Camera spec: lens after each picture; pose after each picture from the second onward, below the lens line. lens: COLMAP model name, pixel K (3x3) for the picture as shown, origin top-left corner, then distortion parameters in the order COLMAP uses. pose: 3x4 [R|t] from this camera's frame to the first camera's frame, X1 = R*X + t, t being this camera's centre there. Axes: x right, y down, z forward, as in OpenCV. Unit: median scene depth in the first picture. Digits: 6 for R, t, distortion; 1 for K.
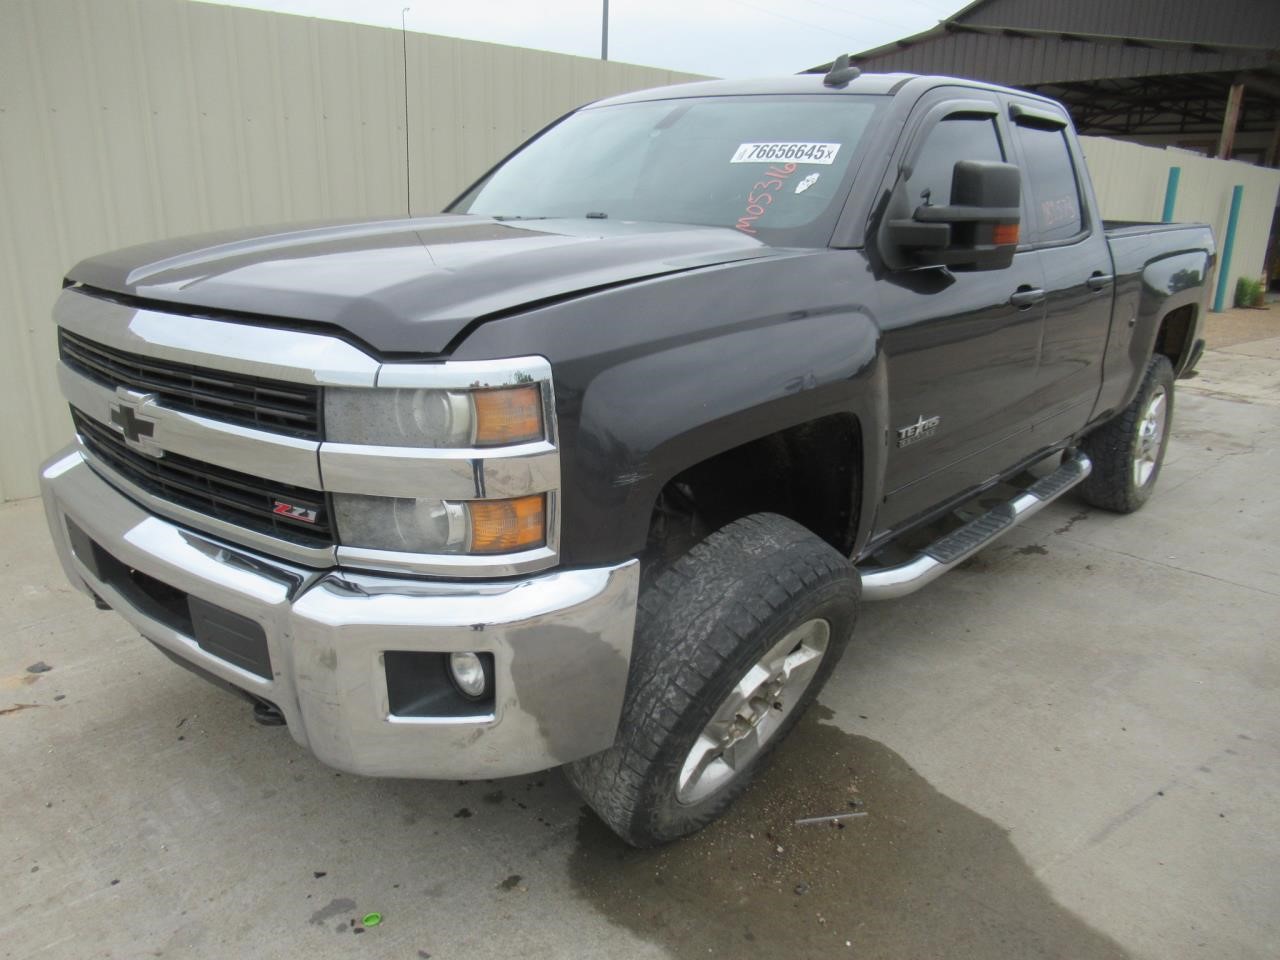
lens RADIAL K [[944.8, 0, 575.7], [0, 944.8, 483.5], [0, 0, 1]] dist [-0.036964, 0.001814]
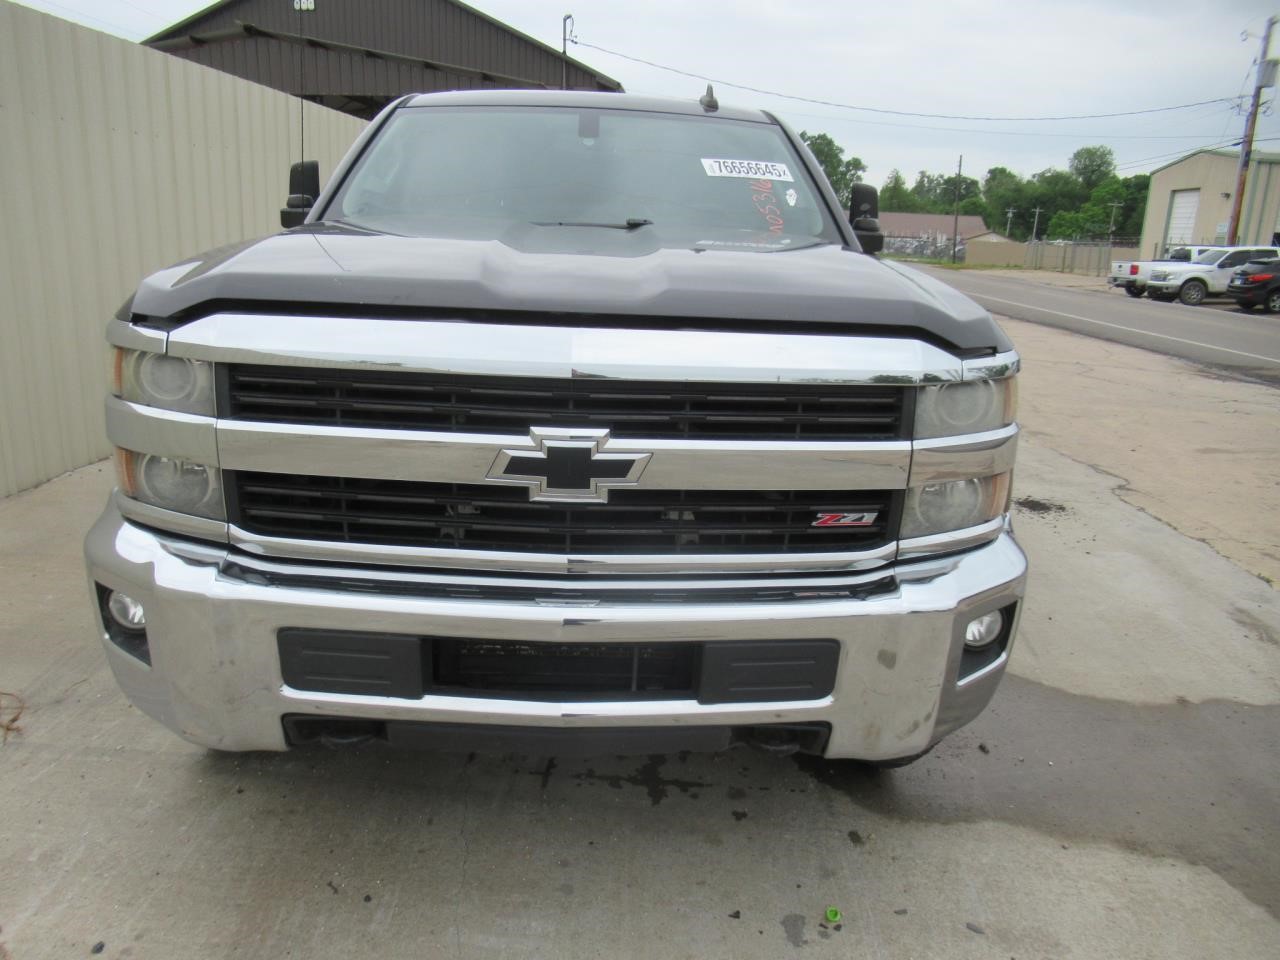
lens RADIAL K [[975.2, 0, 635.7], [0, 975.2, 508.2], [0, 0, 1]] dist [-0.044112, 0.008360]
pose [[0.695374, -0.166123, 0.699184, -1.161464], [0.158455, 0.984414, 0.076301, -0.093786], [-0.700961, 0.057732, 0.710859, 0.427473]]
